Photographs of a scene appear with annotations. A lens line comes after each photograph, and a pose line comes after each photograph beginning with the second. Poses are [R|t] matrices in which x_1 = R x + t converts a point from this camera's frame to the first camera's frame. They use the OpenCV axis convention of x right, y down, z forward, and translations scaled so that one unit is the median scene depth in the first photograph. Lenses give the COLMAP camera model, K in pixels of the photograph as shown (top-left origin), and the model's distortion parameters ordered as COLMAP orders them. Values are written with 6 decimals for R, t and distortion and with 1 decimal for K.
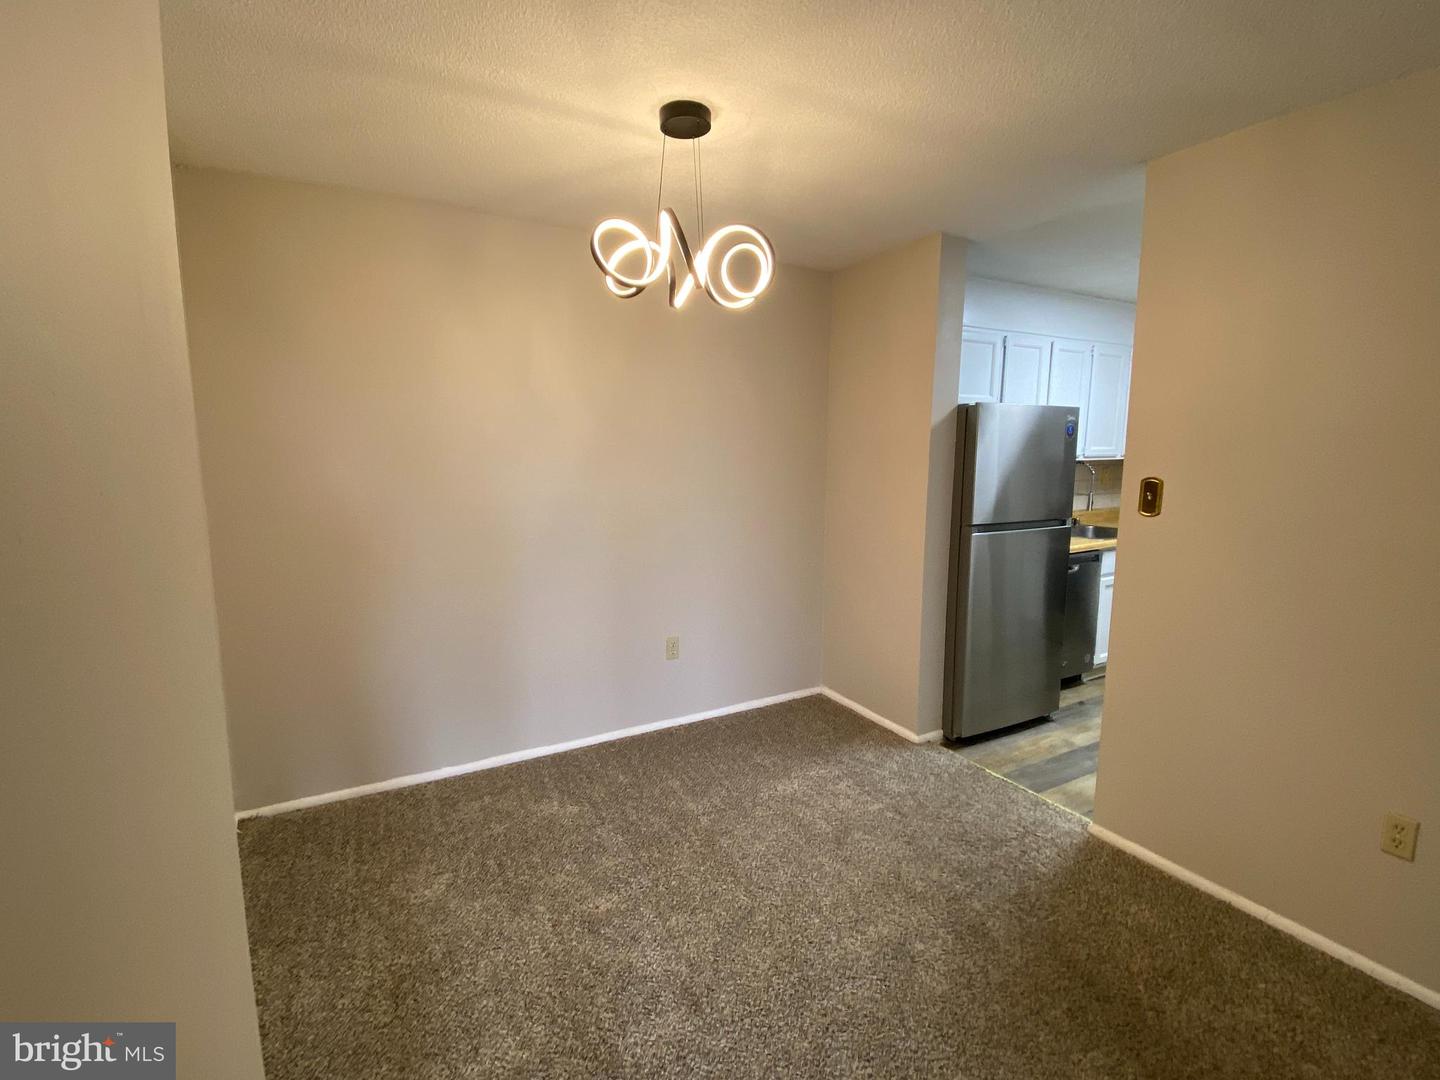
lens RADIAL K [[665.7, 0, 707.3], [0, 665.7, 538.2], [0, 0, 1]] dist [-0.009501, 0.003238]
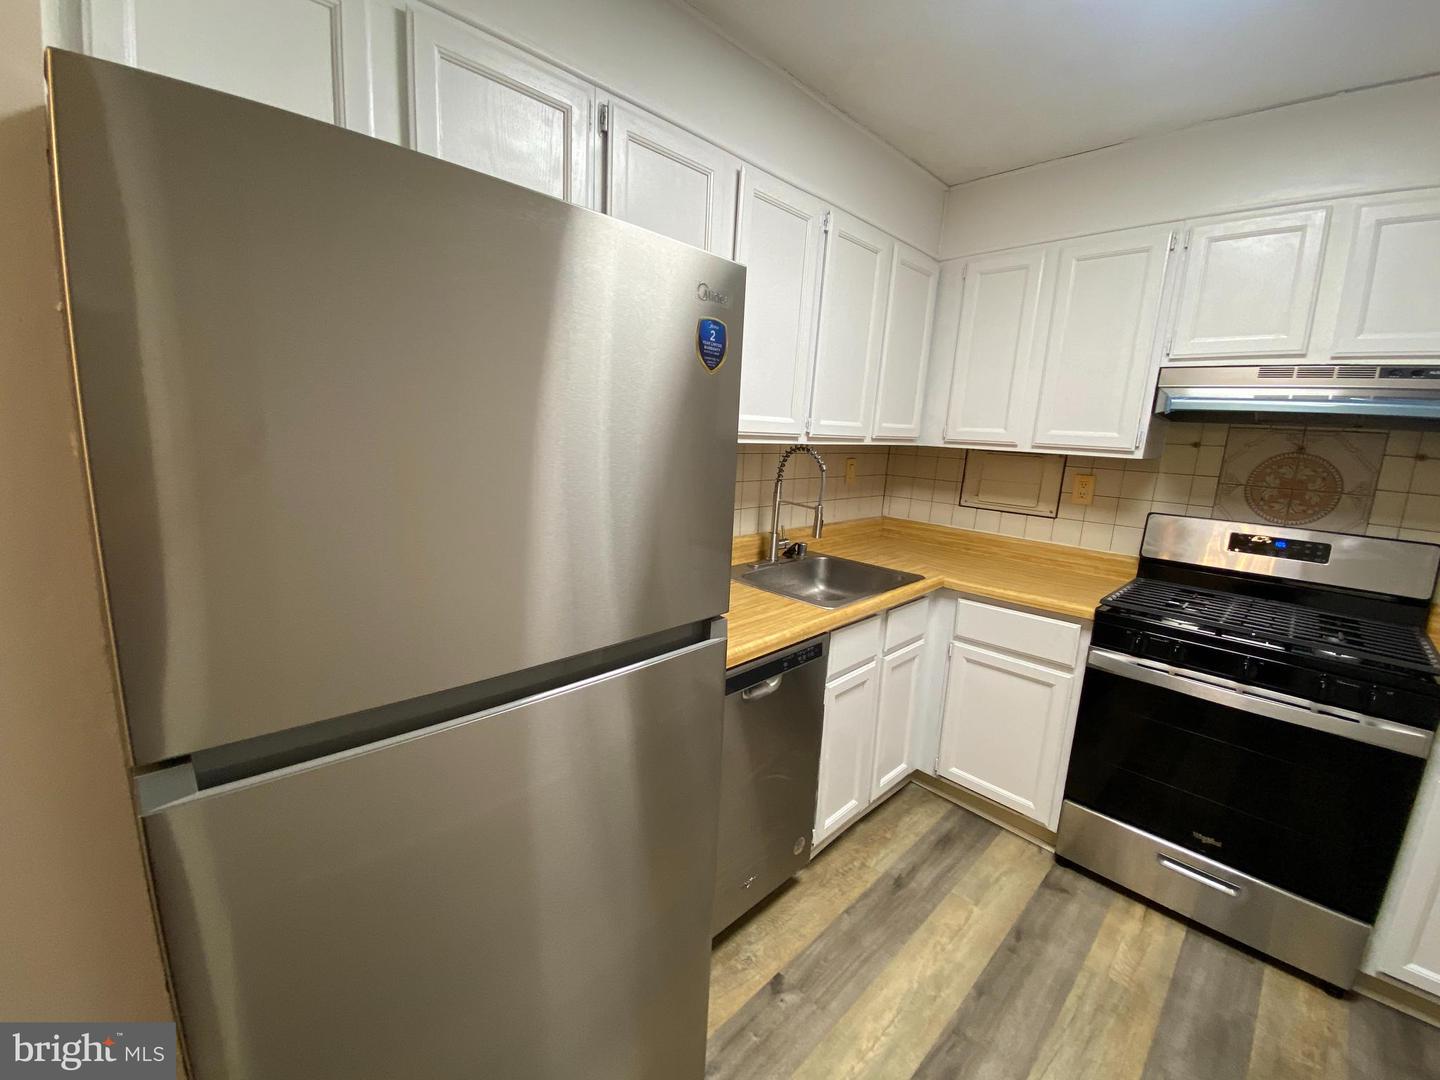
lens RADIAL K [[584.8, 0, 715.9], [0, 584.8, 543.7], [0, 0, 1]] dist [-0.005094, -0.006244]
pose [[0.956935, -0.010377, 0.290116, 0.410412], [-0.008810, 0.997863, 0.064749, -0.077187], [-0.290168, -0.064516, 0.954799, 0.649751]]
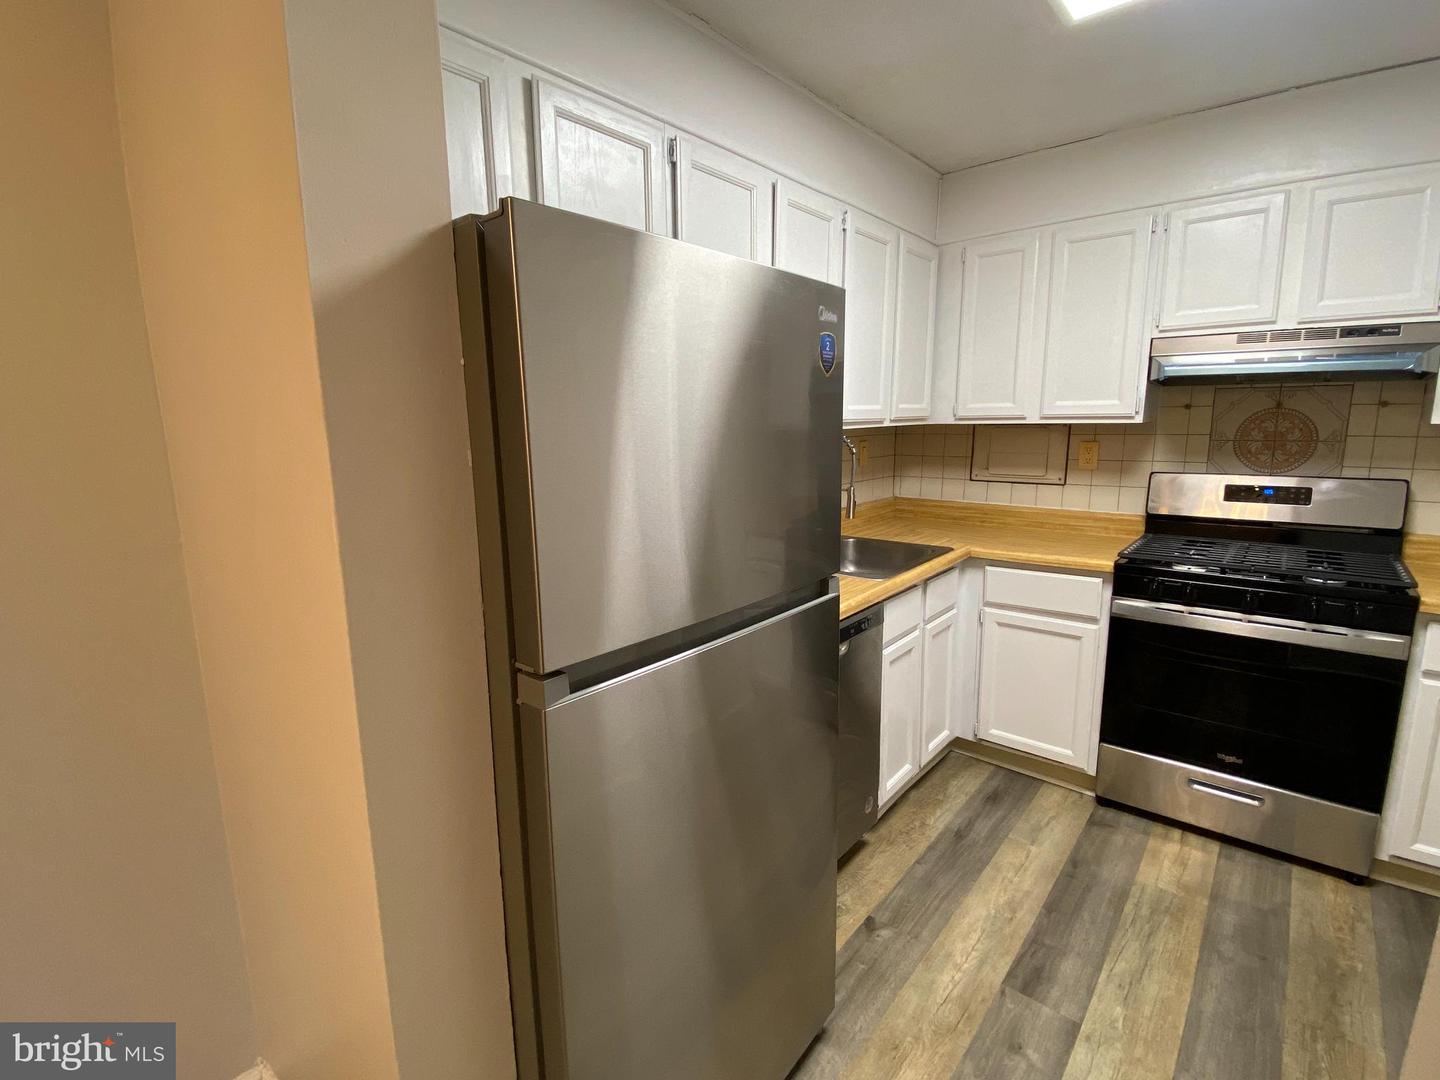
lens RADIAL K [[665.7, 0, 719.0], [0, 665.7, 540.6], [0, 0, 1]] dist [-0.009501, 0.003238]
pose [[0.928901, -0.078863, 0.361834, 0.302648], [0.063801, 0.996533, 0.053407, -0.069038], [-0.364791, -0.026525, 0.930711, 0.587550]]
